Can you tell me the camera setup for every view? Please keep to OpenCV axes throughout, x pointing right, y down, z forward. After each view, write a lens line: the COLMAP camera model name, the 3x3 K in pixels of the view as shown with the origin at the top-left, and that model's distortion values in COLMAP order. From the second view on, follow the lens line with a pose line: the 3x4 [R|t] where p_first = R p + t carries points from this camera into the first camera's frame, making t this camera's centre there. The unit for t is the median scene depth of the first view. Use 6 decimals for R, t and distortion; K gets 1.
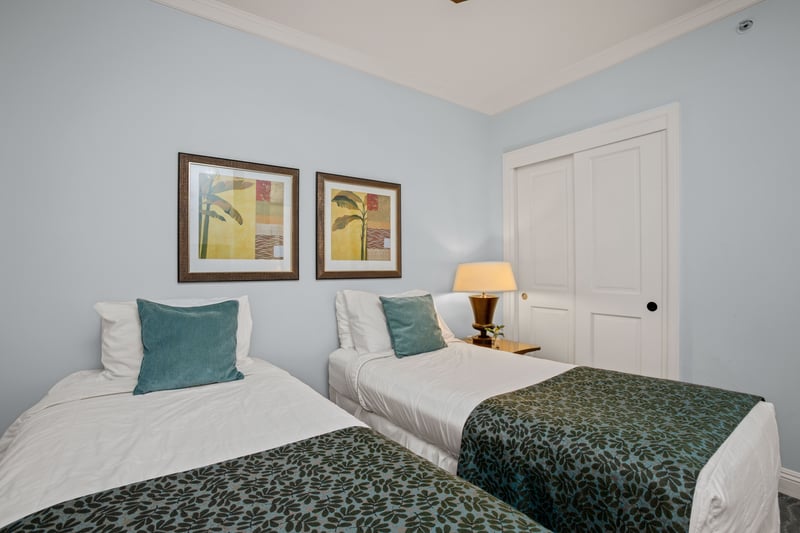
lens RADIAL K [[383.7, 0, 400.8], [0, 383.7, 265.7], [0, 0, 1]] dist [0.014830, 0.001618]
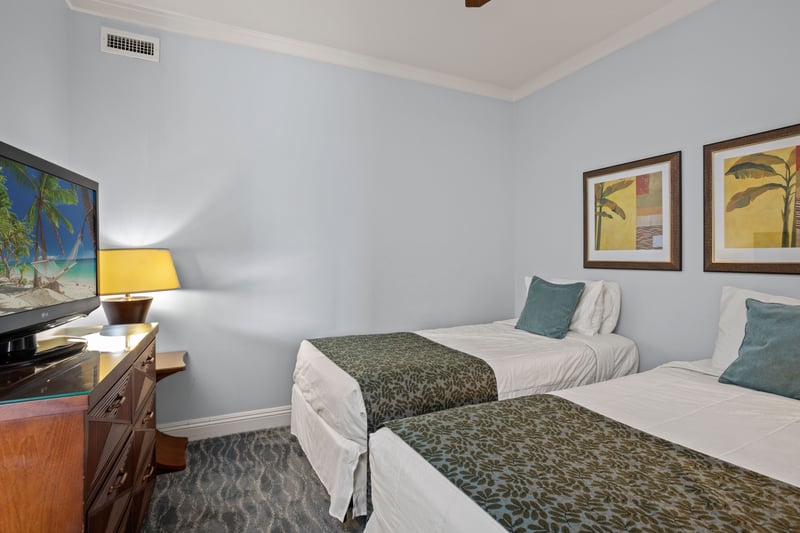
lens RADIAL K [[397.5, 0, 400.3], [0, 397.5, 261.8], [0, 0, 1]] dist [-0.001467, -0.000032]
pose [[-0.143549, 0.016656, -0.989503, 0.793990], [0.006032, 0.999855, 0.015956, -0.004415], [0.989625, -0.003679, -0.143628, 0.481597]]
